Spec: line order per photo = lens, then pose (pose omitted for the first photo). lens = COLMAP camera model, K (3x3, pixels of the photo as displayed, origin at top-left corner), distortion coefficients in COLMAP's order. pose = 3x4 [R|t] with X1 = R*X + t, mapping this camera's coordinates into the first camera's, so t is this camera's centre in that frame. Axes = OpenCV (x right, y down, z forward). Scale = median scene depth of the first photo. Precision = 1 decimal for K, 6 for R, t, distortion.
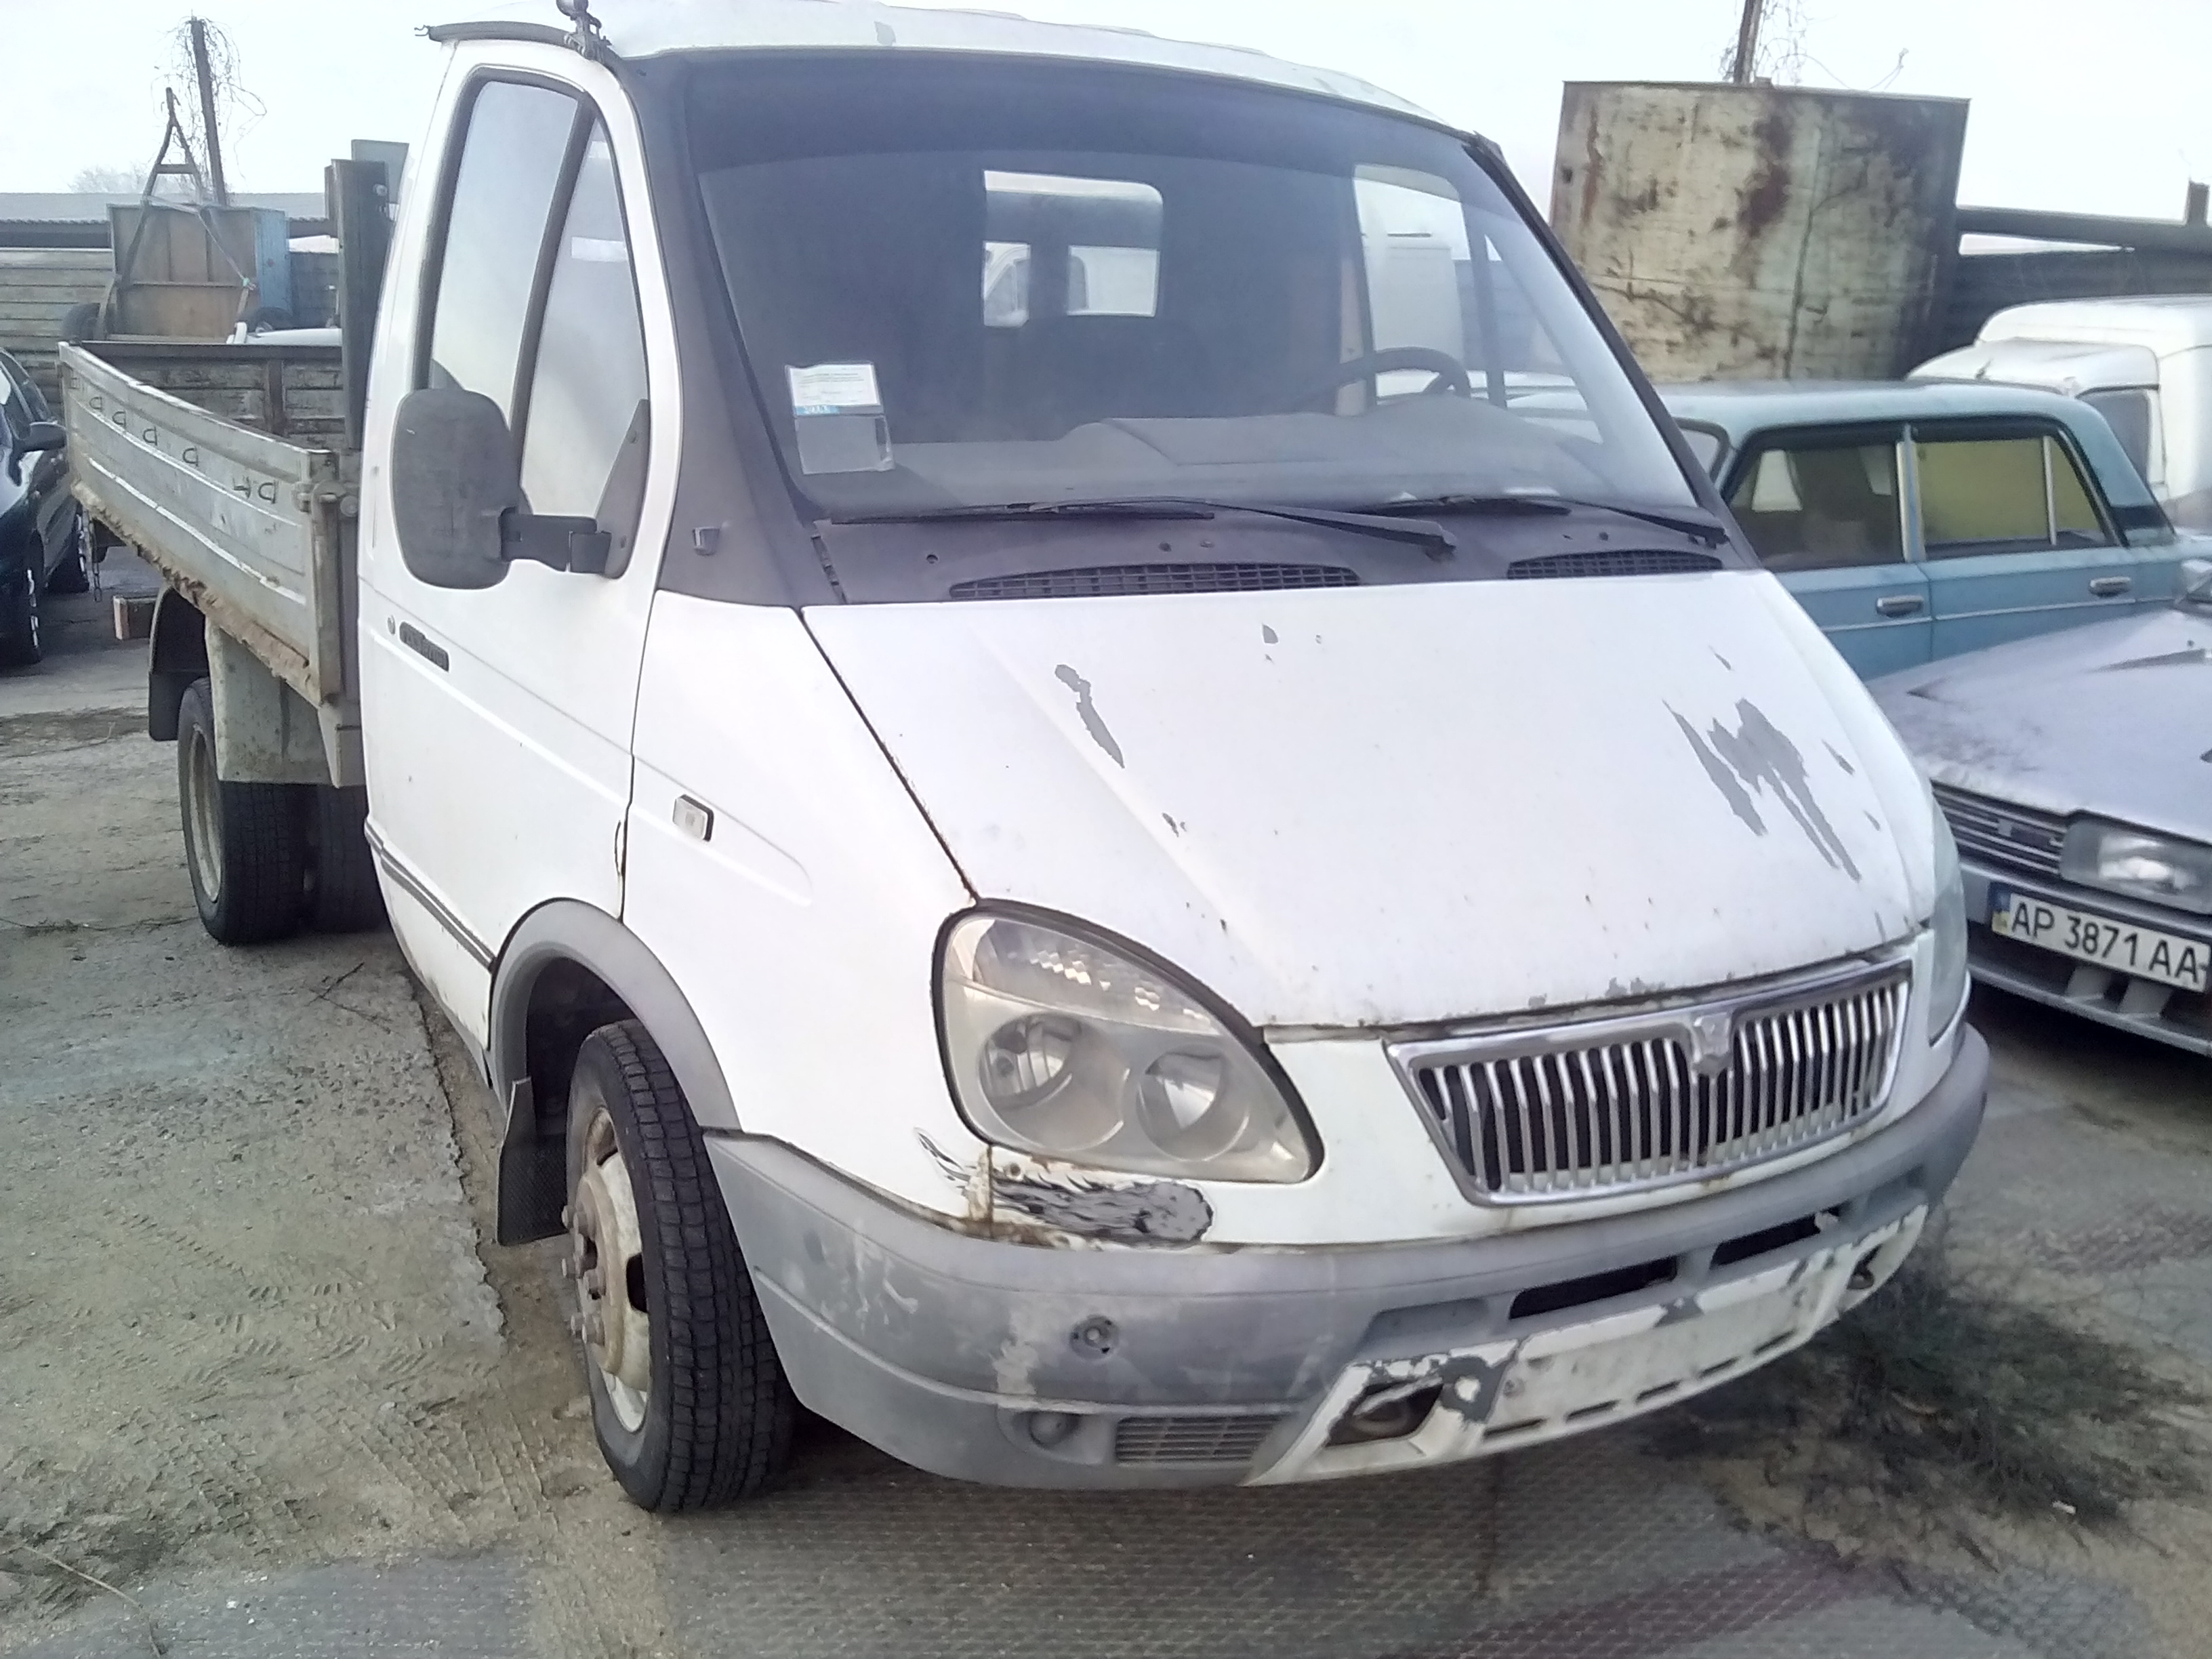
lens RADIAL K [[2124.8, 0, 1106.0], [0, 2124.8, 829.5], [0, 0, 1]] dist [0.019421, -0.026396]
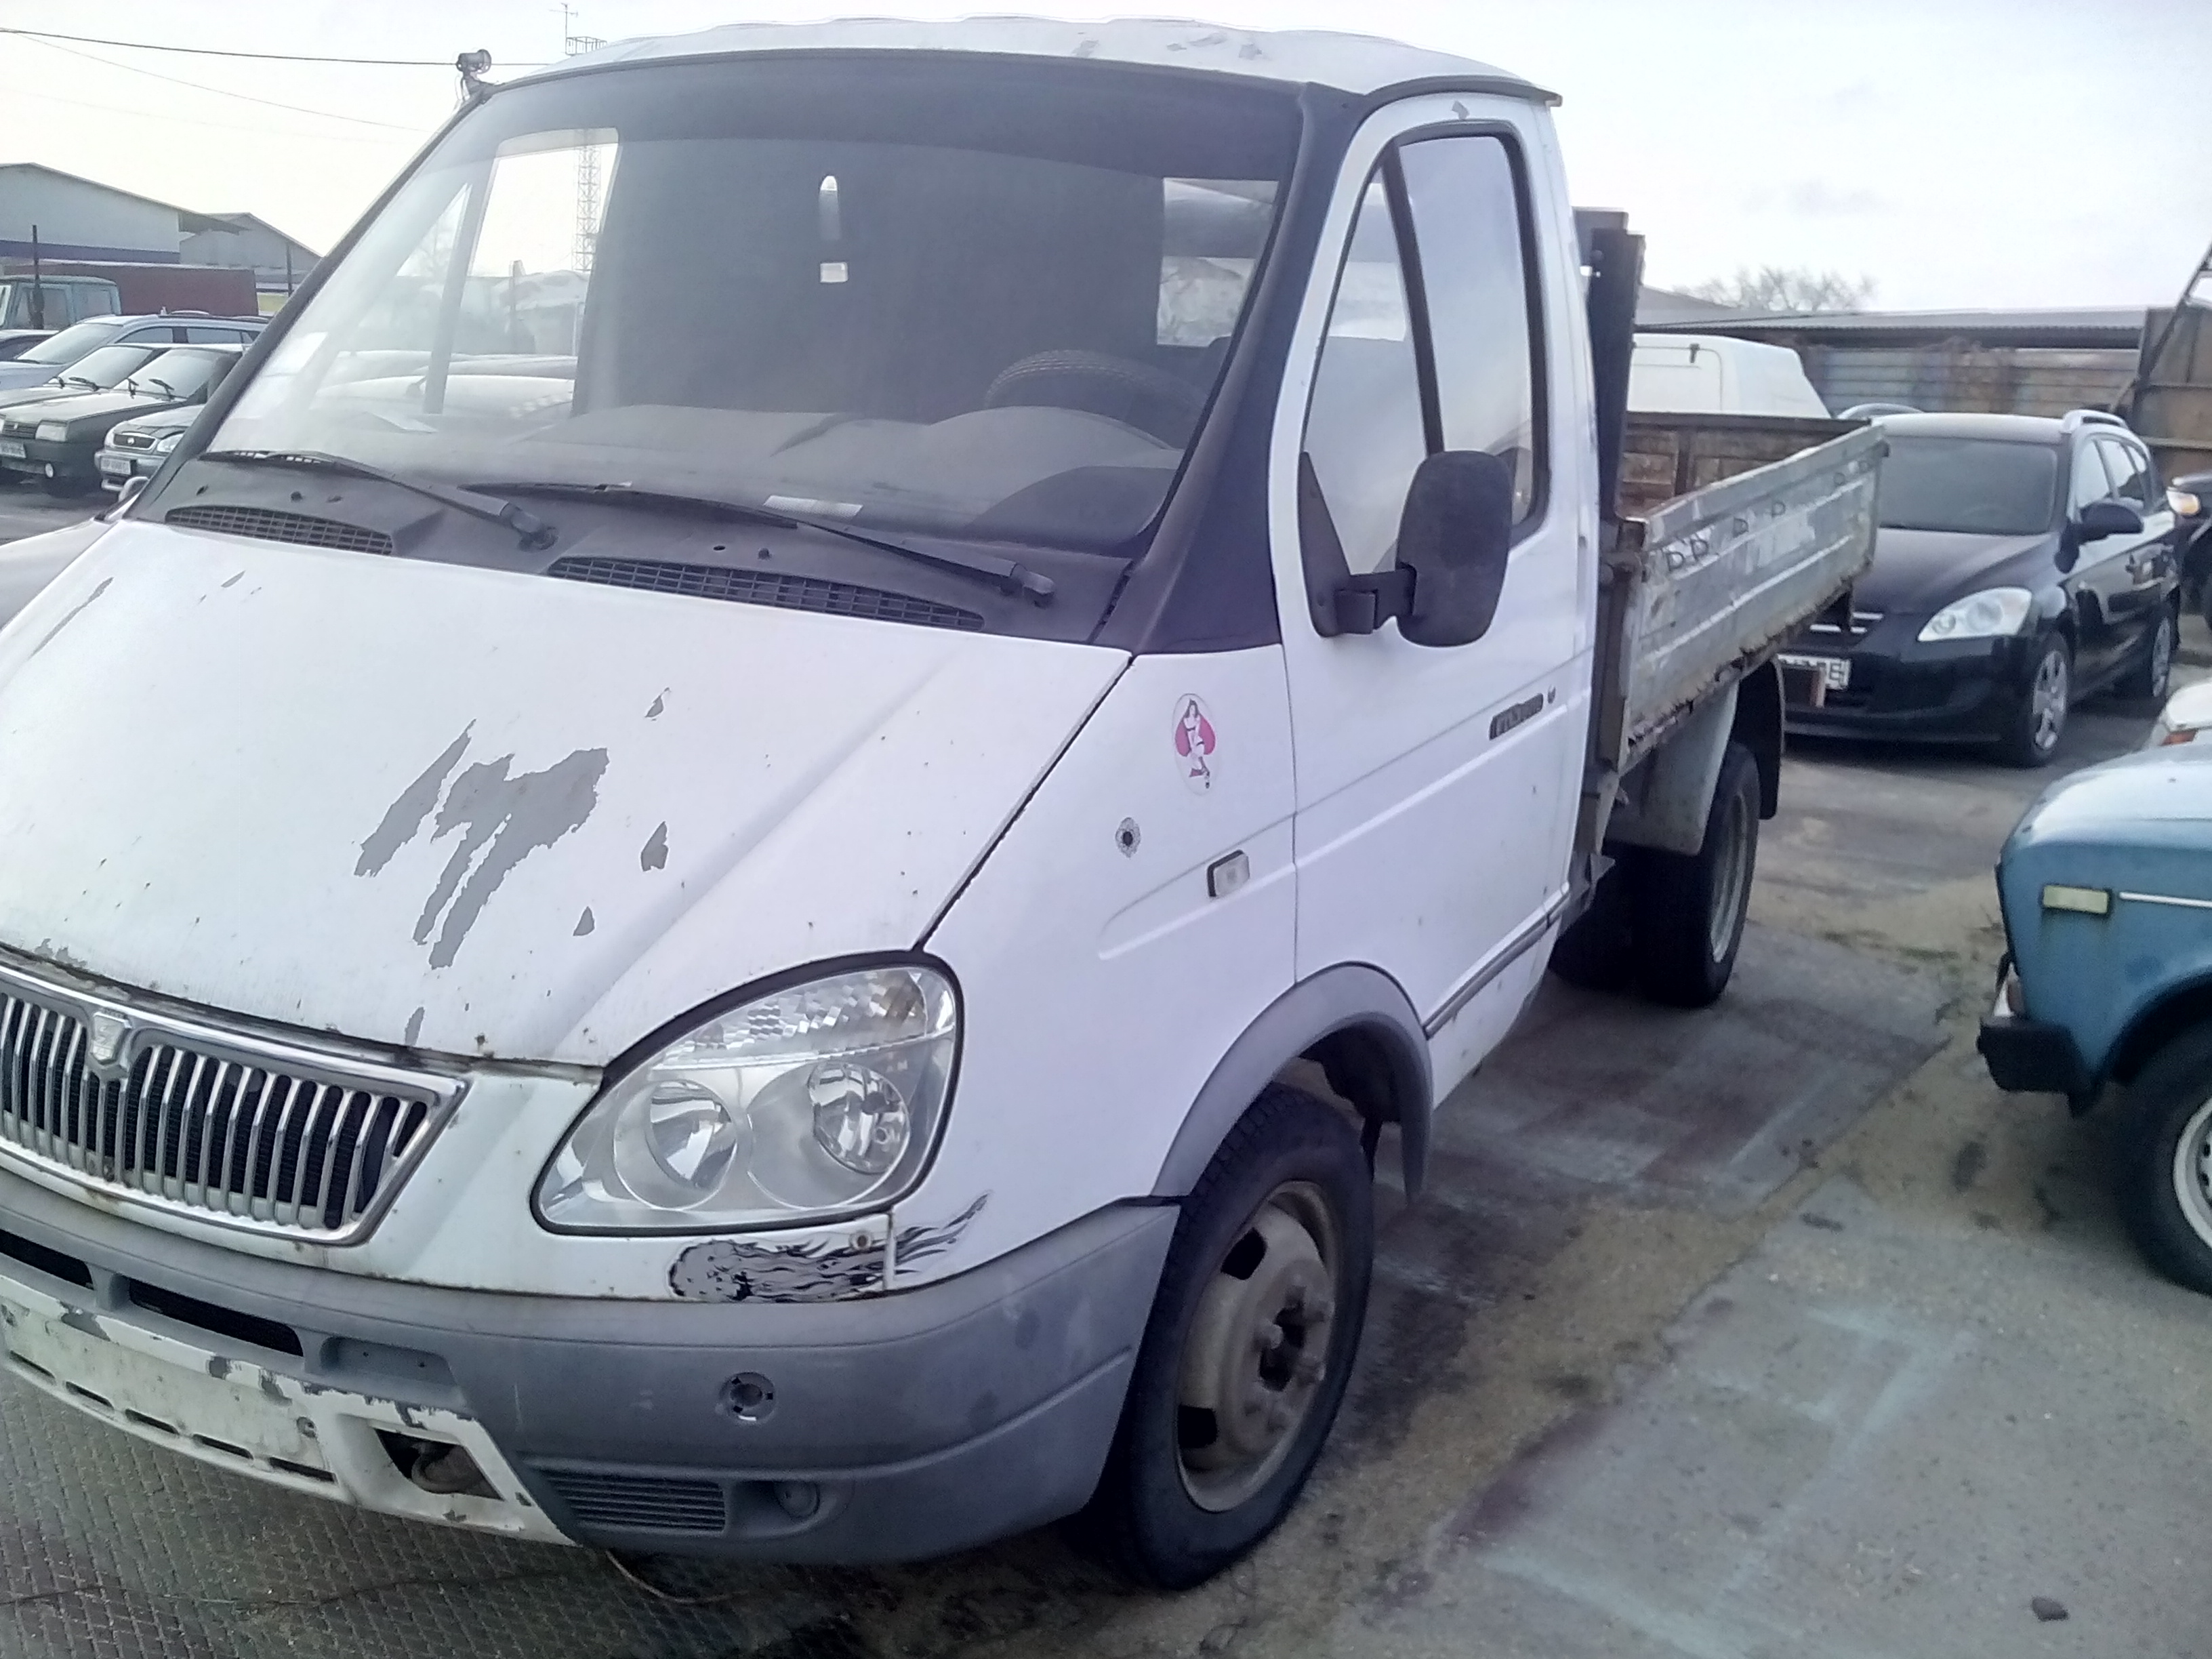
lens RADIAL K [[2100.8, 0, 1106.0], [0, 2100.8, 829.5], [0, 0, 1]] dist [0.110797, -0.304926]
pose [[0.512388, 0.187753, -0.837978, 1.265708], [-0.231132, 0.969950, 0.075995, -0.160174], [0.827065, 0.154745, 0.540387, 0.858335]]
